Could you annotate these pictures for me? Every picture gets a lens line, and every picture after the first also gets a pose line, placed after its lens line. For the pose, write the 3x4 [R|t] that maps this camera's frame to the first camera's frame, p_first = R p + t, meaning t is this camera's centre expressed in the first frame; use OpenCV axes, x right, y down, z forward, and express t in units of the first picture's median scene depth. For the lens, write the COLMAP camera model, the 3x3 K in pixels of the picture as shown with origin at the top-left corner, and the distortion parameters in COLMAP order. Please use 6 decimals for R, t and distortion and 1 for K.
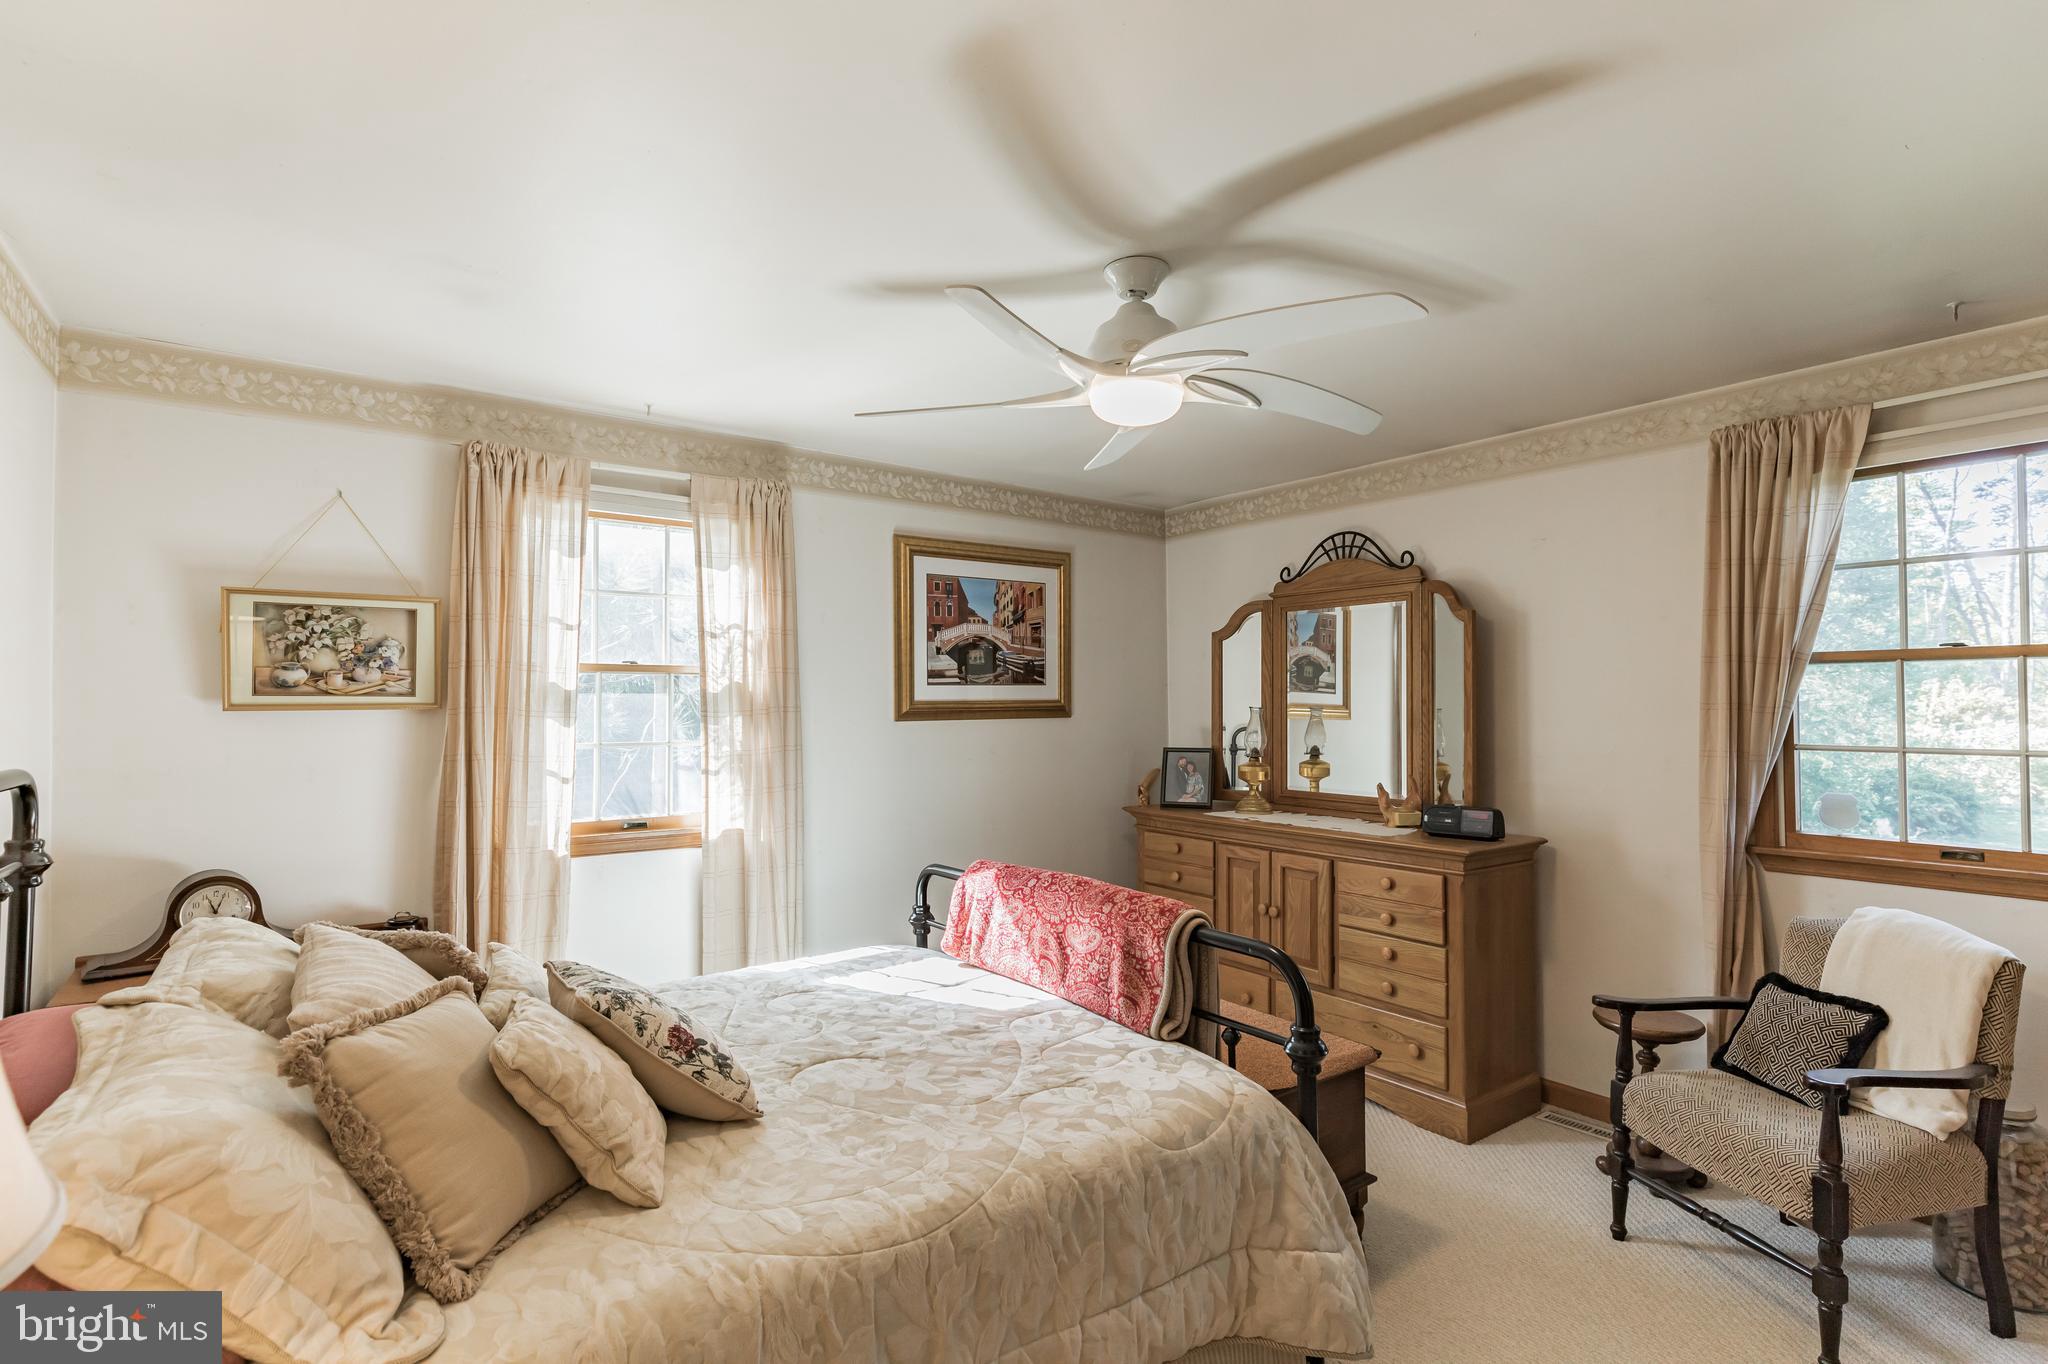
lens RADIAL K [[986.9, 0, 1036.2], [0, 986.9, 689.1], [0, 0, 1]] dist [-0.001095, -0.000533]
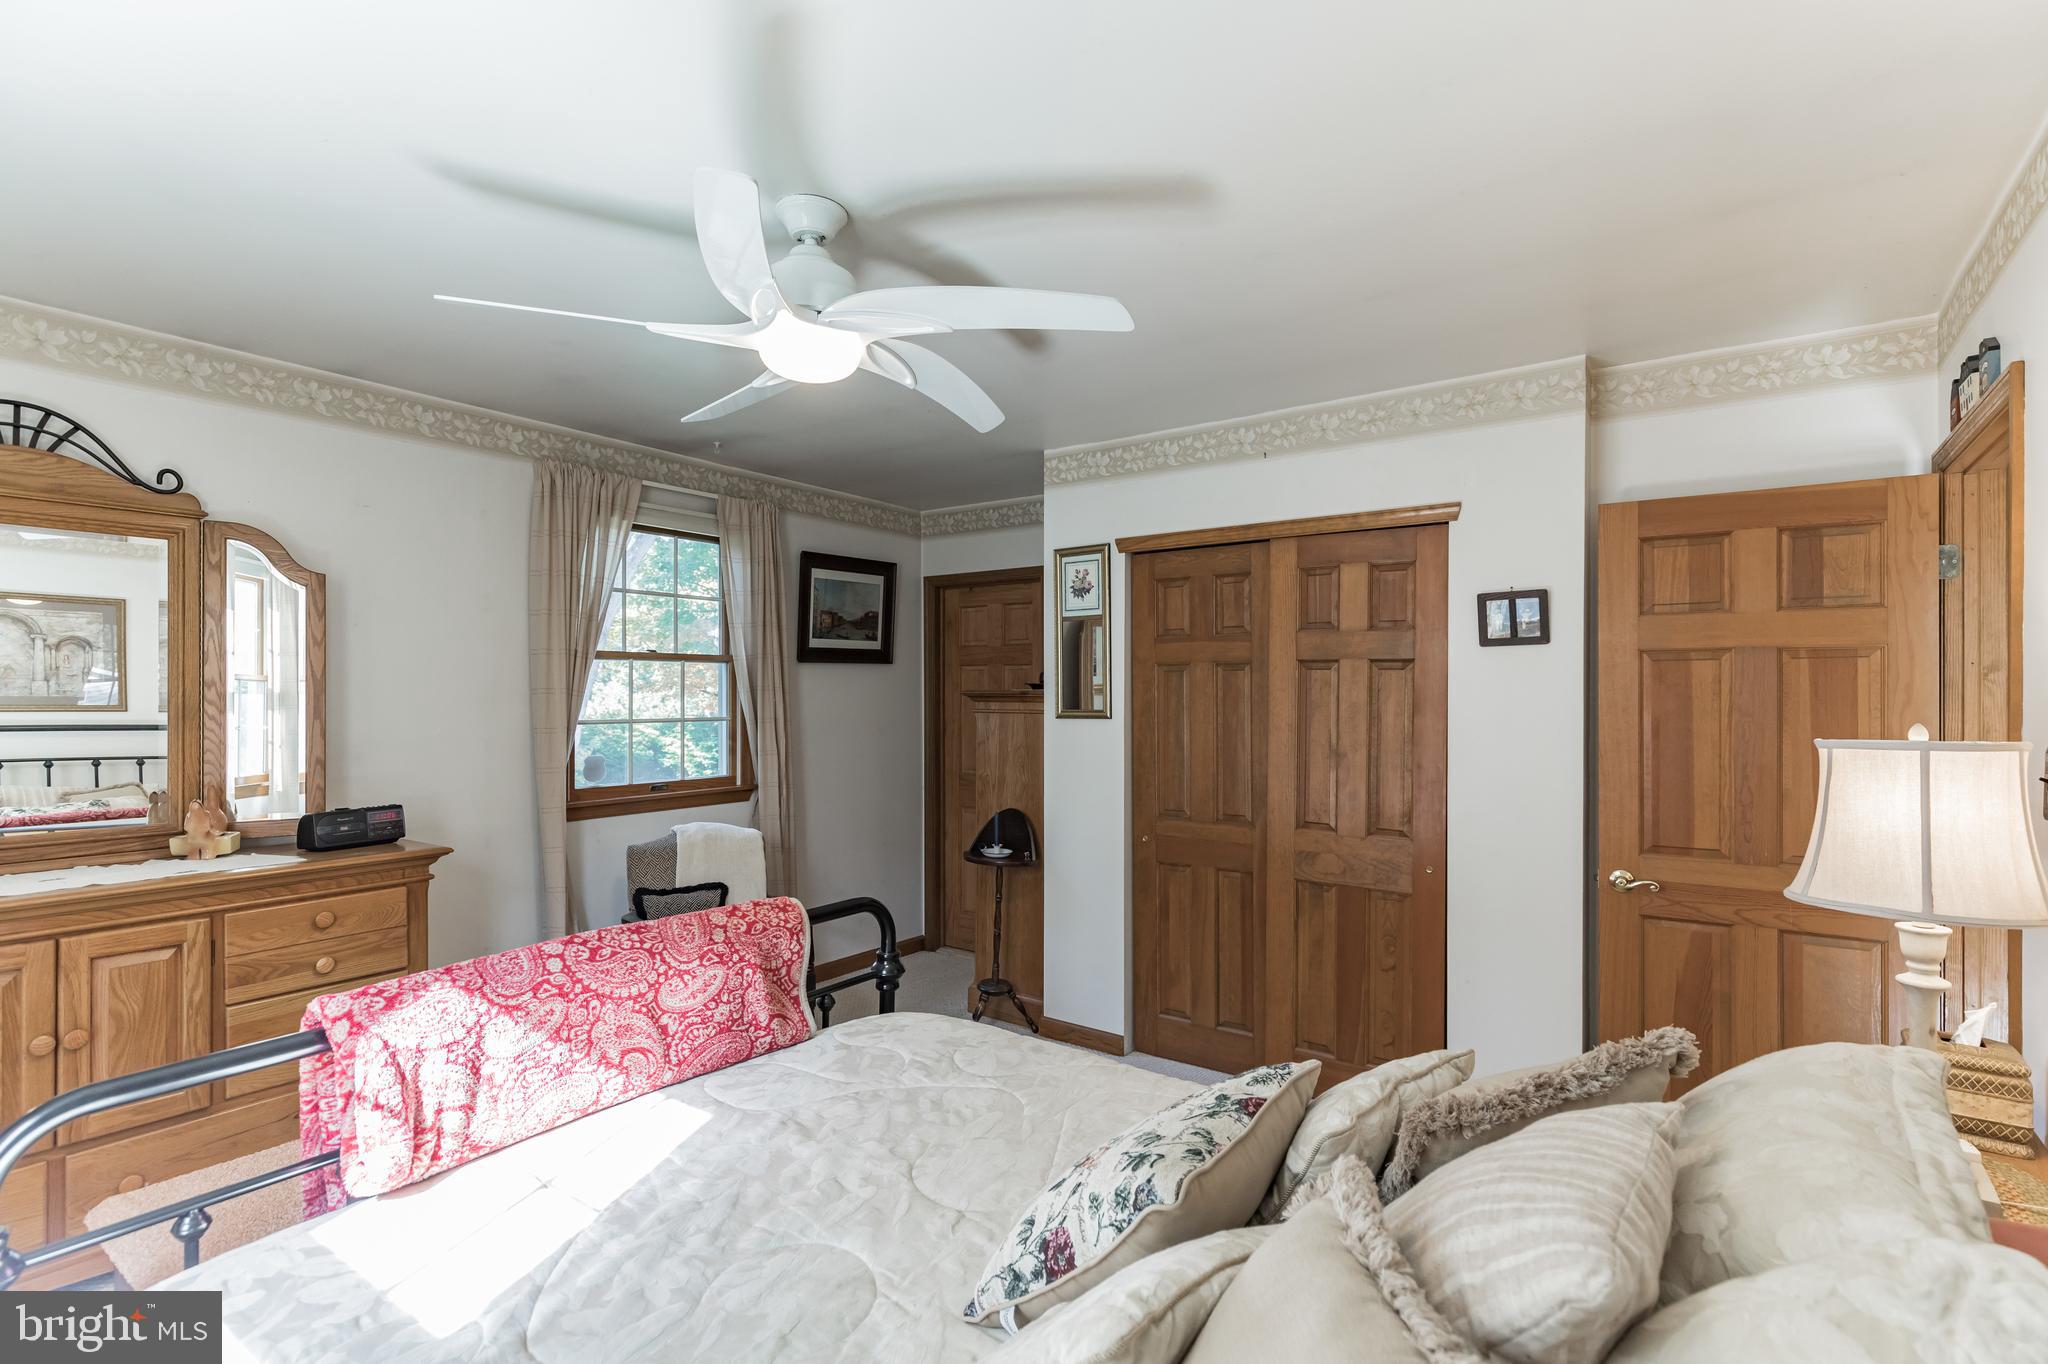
lens RADIAL K [[986.9, 0, 1034.5], [0, 986.9, 690.5], [0, 0, 1]] dist [-0.001095, -0.000533]
pose [[-0.315071, 0.005283, 0.949053, -0.741920], [-0.015476, 0.999823, -0.010703, 0.024089], [-0.948942, -0.018060, -0.314934, 0.963158]]
